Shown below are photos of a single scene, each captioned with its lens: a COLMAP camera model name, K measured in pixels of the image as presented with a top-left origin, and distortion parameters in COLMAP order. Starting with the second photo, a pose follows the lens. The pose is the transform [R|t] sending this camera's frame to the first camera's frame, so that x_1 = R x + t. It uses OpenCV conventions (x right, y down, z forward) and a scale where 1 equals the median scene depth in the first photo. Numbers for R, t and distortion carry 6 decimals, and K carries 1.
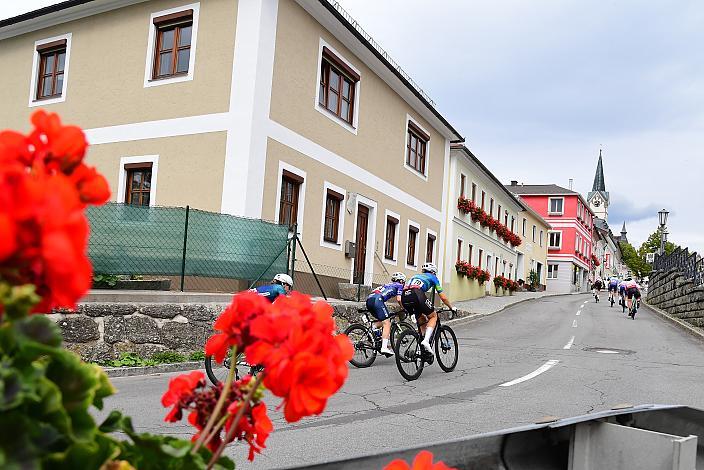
lens RADIAL K [[866.9, 0, 352.0], [0, 866.9, 235.0], [0, 0, 1]] dist [0.079385, 0.001007]
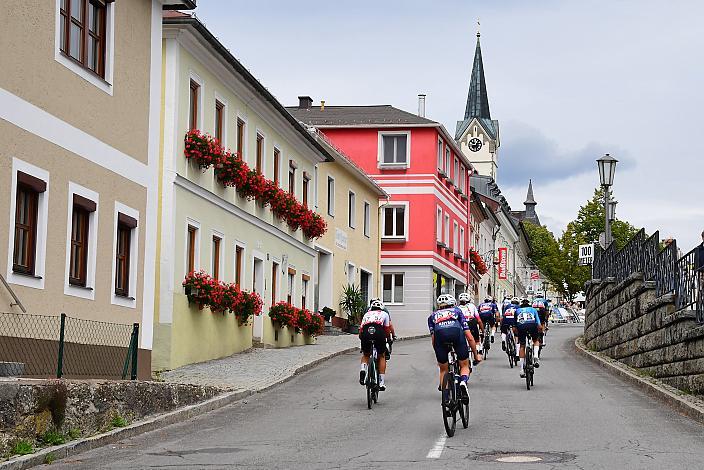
lens RADIAL K [[866.9, 0, 352.0], [0, 866.9, 235.0], [0, 0, 1]] dist [0.079385, 0.001007]
pose [[0.941728, -0.029441, 0.335085, 0.052483], [0.020614, 0.999341, 0.029867, -0.001608], [-0.335743, -0.021219, 0.941714, 0.560878]]
